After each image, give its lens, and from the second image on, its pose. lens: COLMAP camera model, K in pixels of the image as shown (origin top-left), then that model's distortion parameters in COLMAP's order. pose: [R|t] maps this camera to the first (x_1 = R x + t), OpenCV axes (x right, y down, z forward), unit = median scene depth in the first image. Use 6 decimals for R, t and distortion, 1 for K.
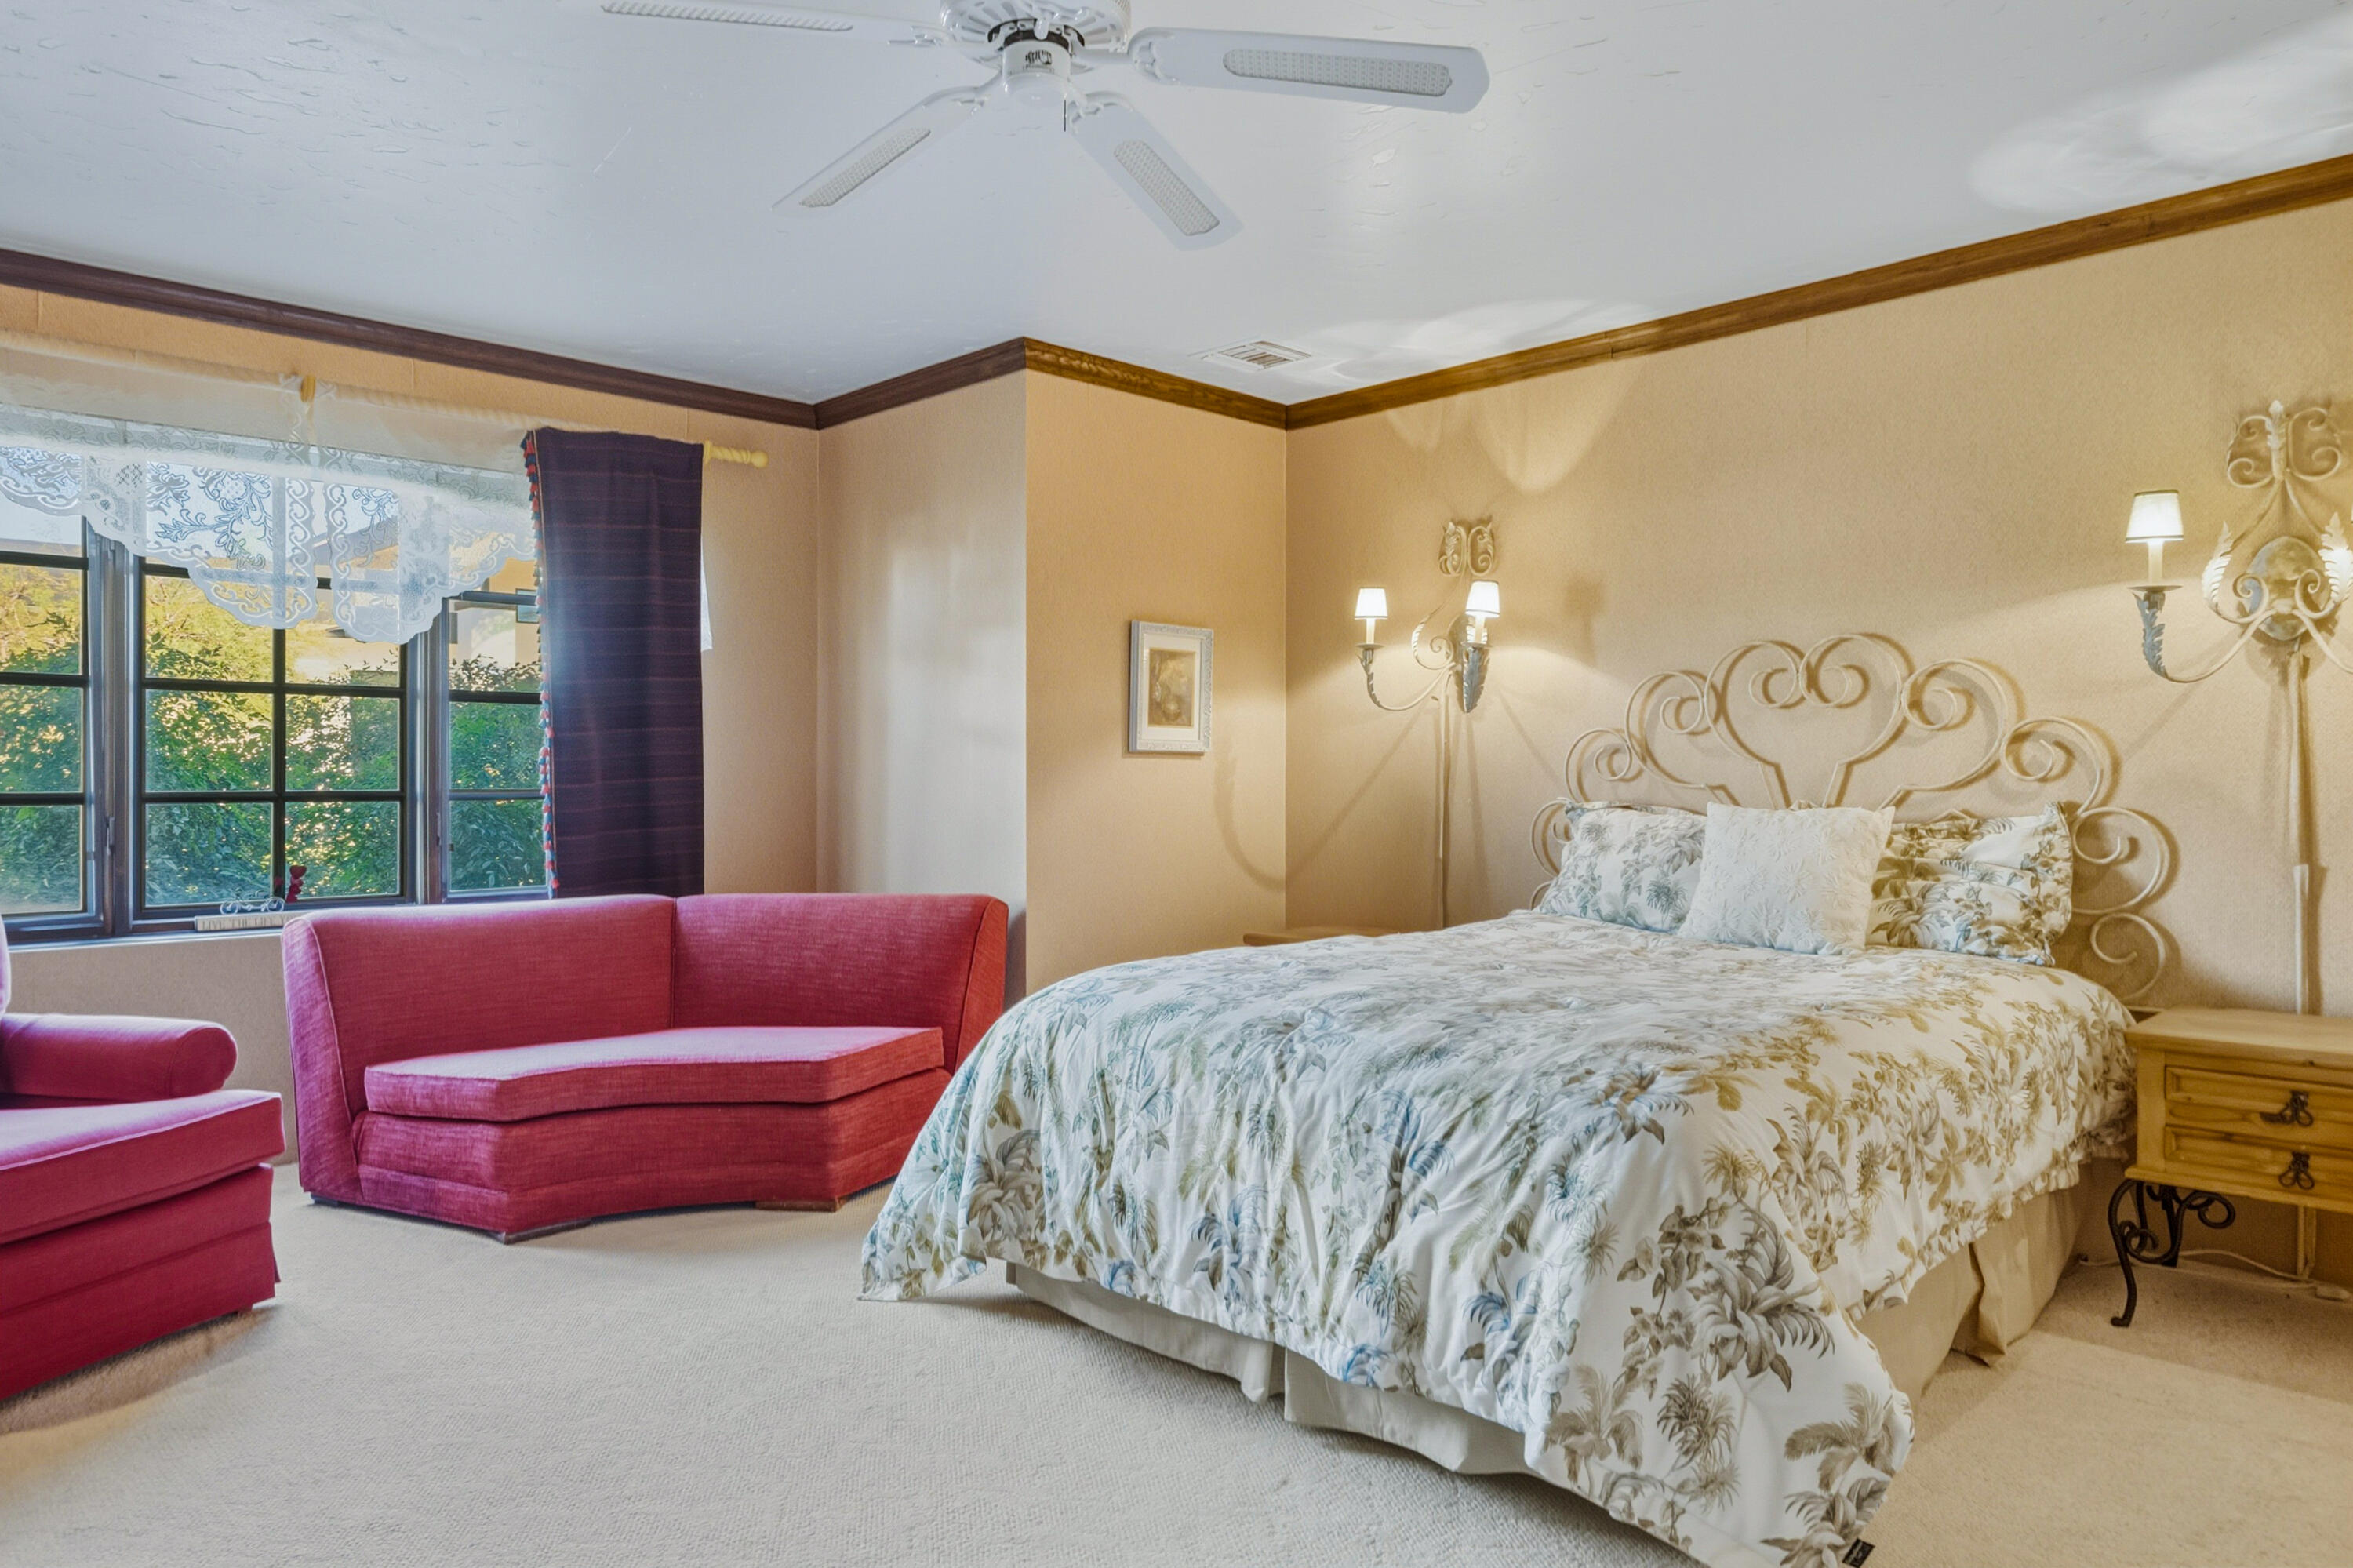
lens RADIAL K [[1489.5, 0, 1180.3], [0, 1489.5, 787.5], [0, 0, 1]] dist [0.005870, 0.001299]
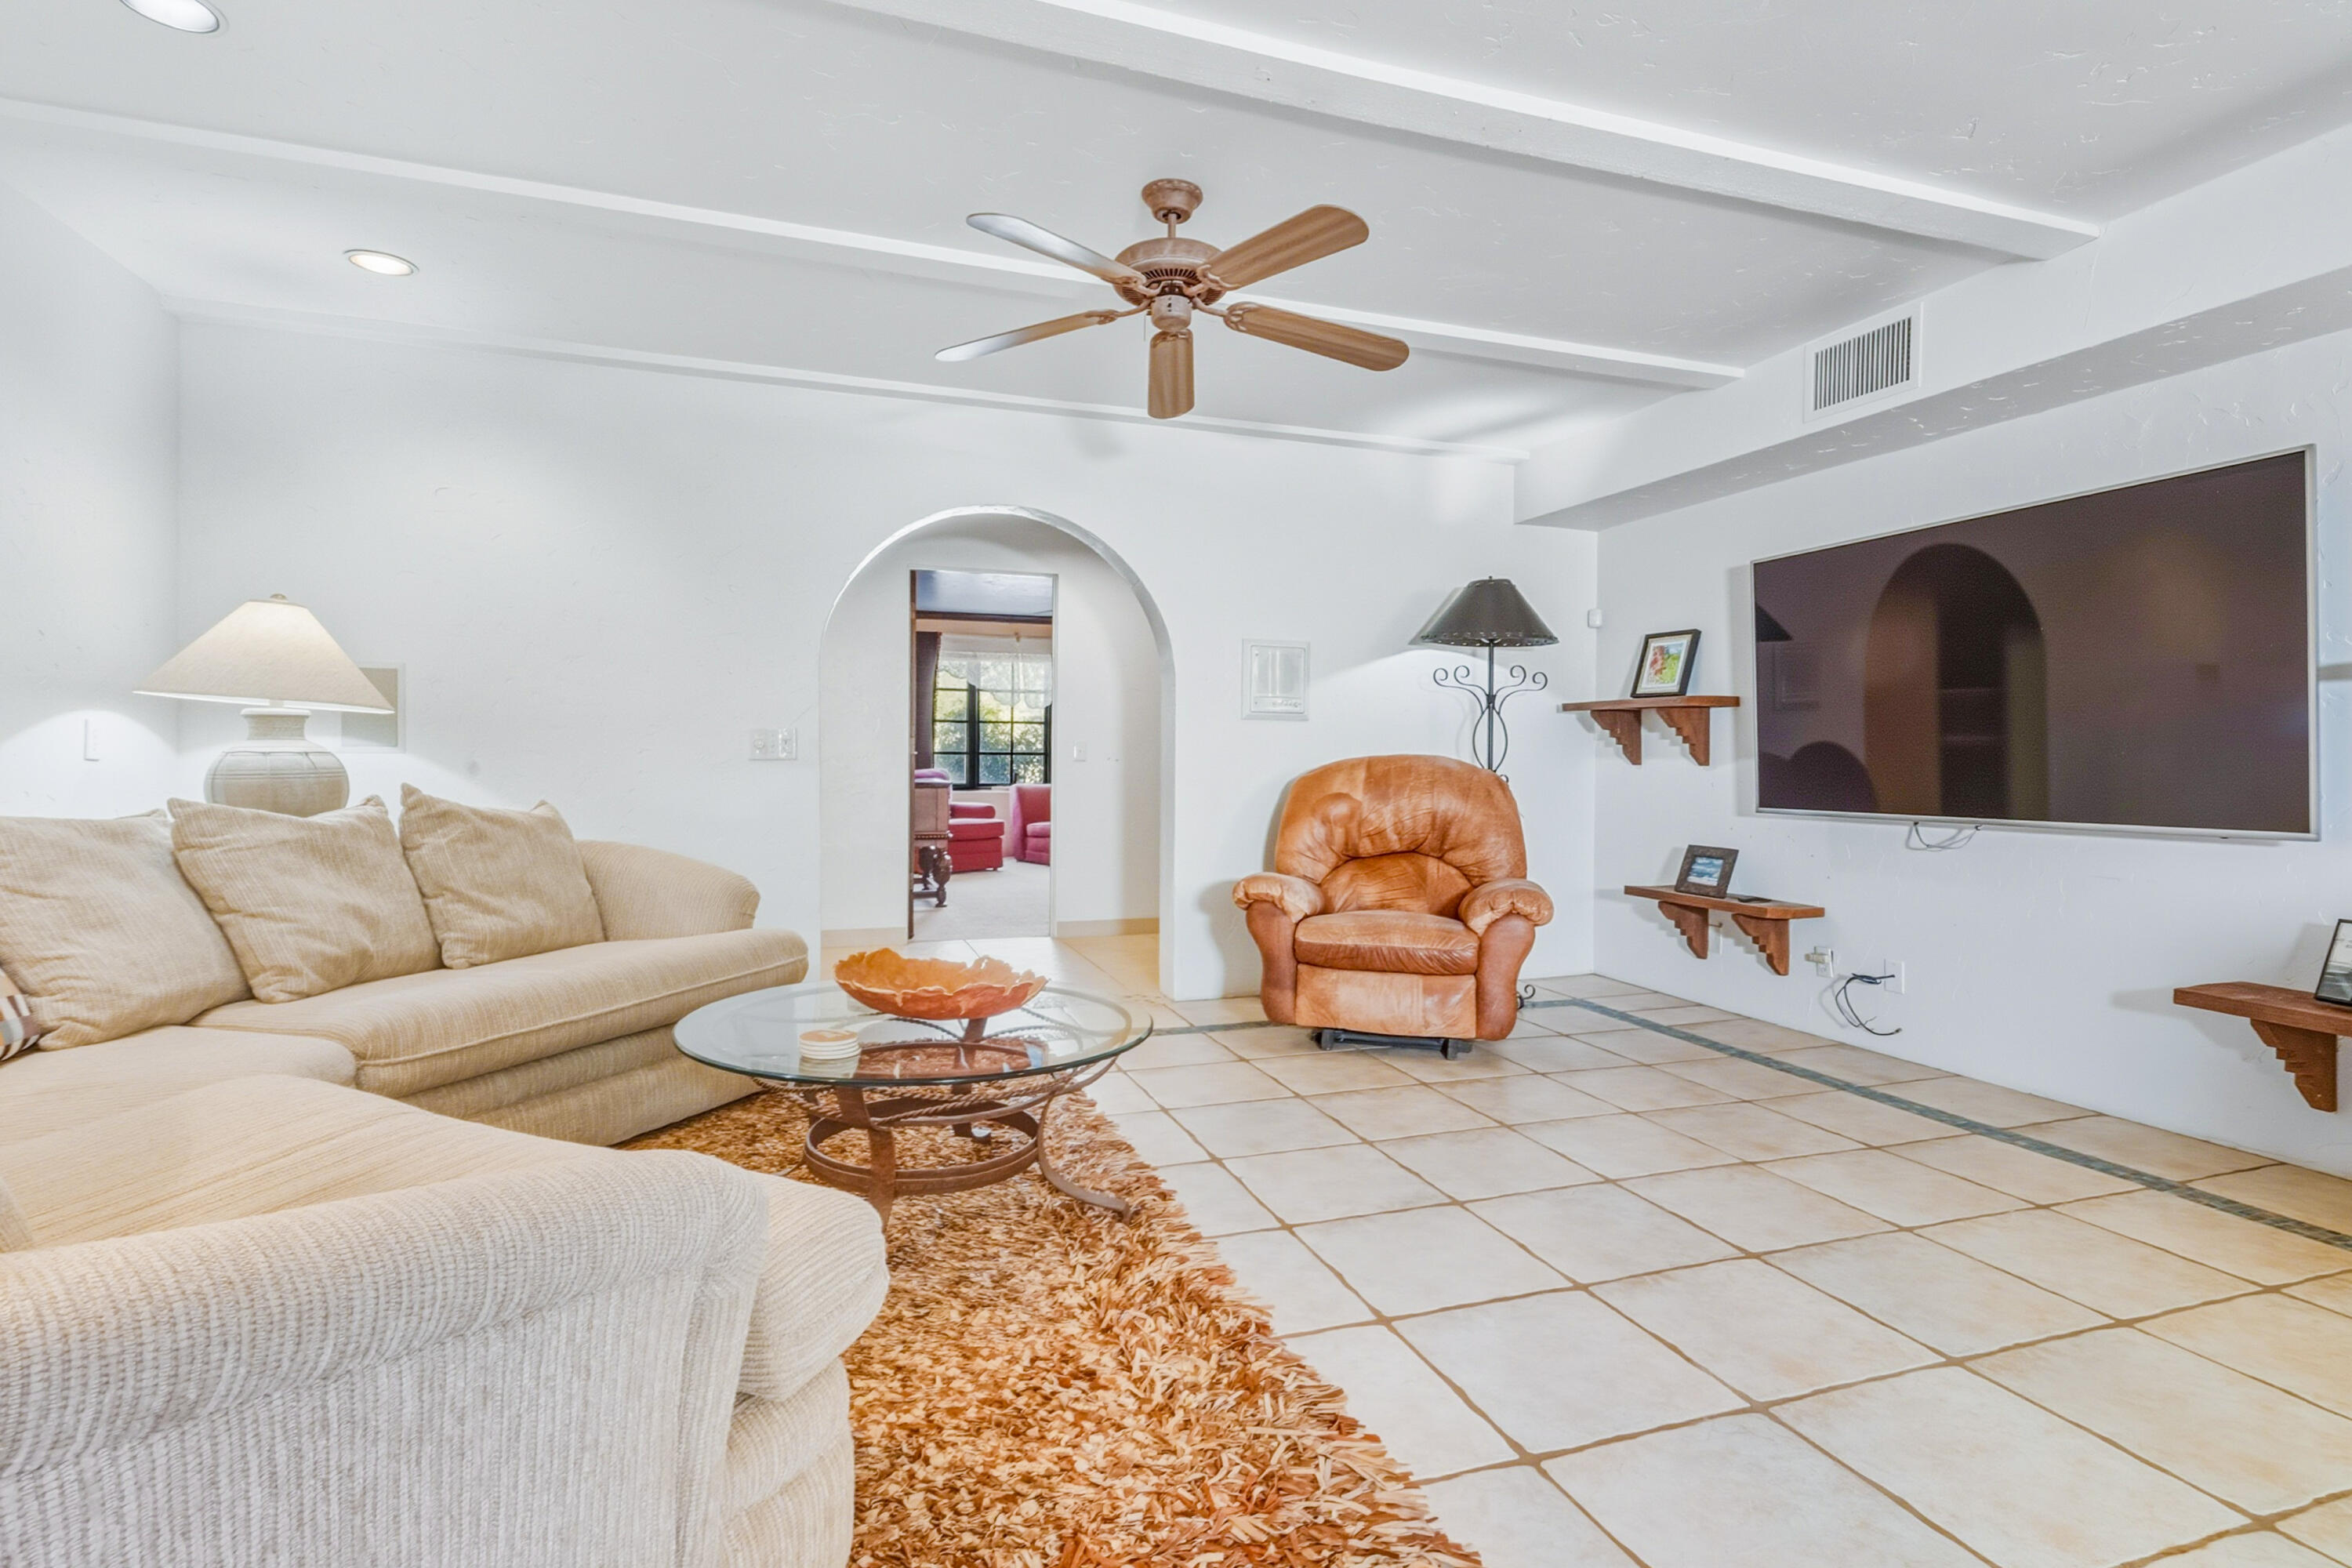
lens RADIAL K [[1093.2, 0, 1169.5], [0, 1093.2, 766.7], [0, 0, 1]] dist [-0.002701, -0.000554]
pose [[0.908069, 0.009725, -0.418708, 0.917443], [-0.007696, 0.999949, 0.006536, 0.021113], [0.418750, -0.002713, 0.908097, -1.330384]]
